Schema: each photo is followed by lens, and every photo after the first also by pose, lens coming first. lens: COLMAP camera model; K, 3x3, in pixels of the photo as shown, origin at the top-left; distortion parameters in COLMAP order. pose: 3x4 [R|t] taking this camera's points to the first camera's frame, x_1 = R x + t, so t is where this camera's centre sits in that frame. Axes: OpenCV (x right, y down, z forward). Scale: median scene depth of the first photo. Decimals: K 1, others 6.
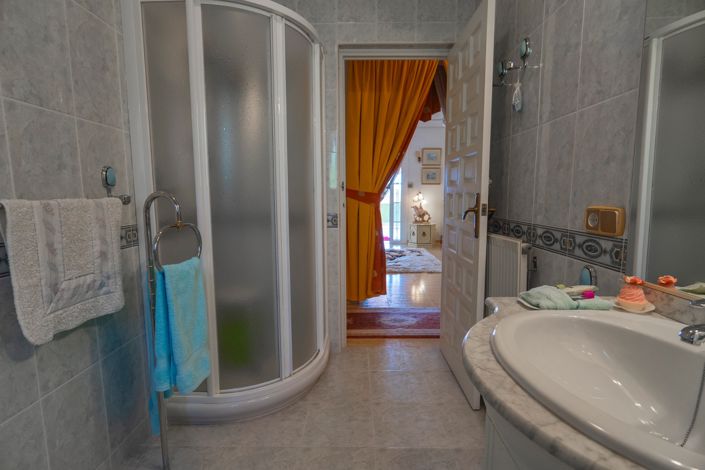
lens RADIAL K [[344.7, 0, 351.1], [0, 344.7, 236.6], [0, 0, 1]] dist [-0.019807, 0.003849]
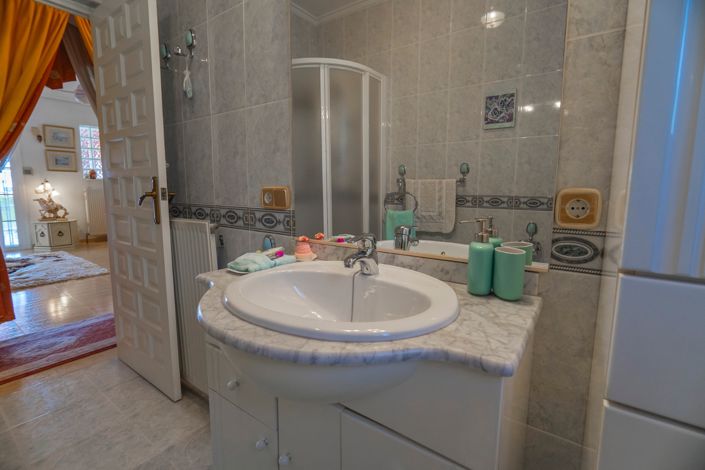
lens RADIAL K [[328.2, 0, 358.8], [0, 328.2, 227.6], [0, 0, 1]] dist [-0.013209, 0.000494]
pose [[0.562024, -0.091790, 0.822012, -0.052679], [0.090702, 0.994669, 0.049056, 0.015734], [-0.822133, 0.046987, 0.567353, 0.025488]]
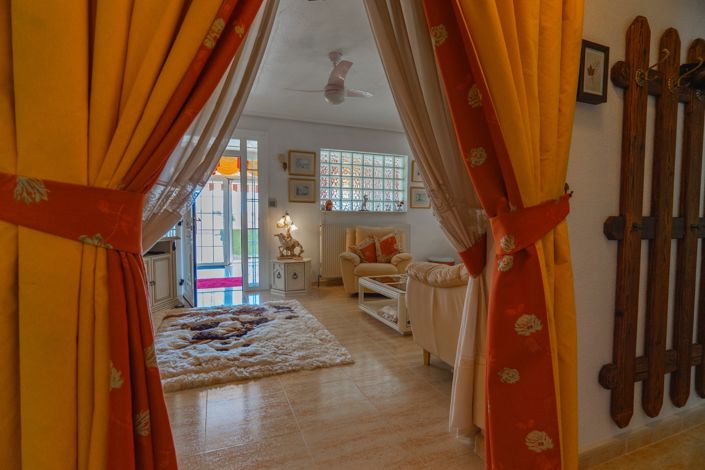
lens RADIAL K [[344.7, 0, 350.7], [0, 344.7, 236.8], [0, 0, 1]] dist [-0.019807, 0.003849]
pose [[0.924456, -0.011957, 0.381100, 0.195846], [0.039522, 0.997129, -0.064588, -0.117013], [-0.379234, 0.074771, 0.922275, 1.139614]]
